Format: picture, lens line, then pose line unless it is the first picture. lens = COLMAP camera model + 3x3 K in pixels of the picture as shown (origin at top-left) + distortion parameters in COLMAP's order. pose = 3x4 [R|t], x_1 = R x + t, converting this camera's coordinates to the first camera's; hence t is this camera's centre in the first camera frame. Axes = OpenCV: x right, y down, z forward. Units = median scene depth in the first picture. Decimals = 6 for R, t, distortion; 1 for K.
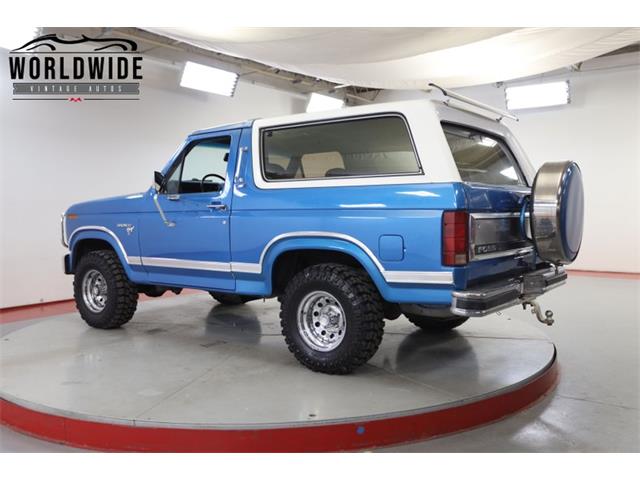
lens RADIAL K [[584.8, 0, 320.0], [0, 584.8, 240.0], [0, 0, 1]] dist [-0.015651, -0.011589]
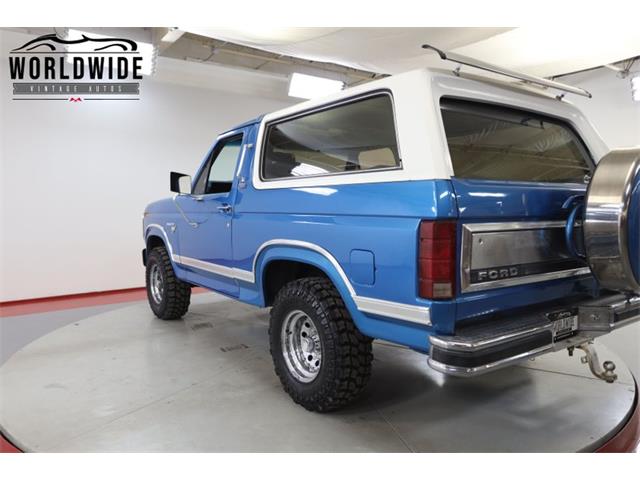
lens RADIAL K [[469.7, 0, 320.0], [0, 469.7, 240.0], [0, 0, 1]] dist [-0.003466, 0.000911]
pose [[0.951542, 0.026610, -0.306366, 0.230279], [-0.018823, 0.999421, 0.028345, -0.033847], [0.306942, -0.021205, 0.951492, 0.360020]]
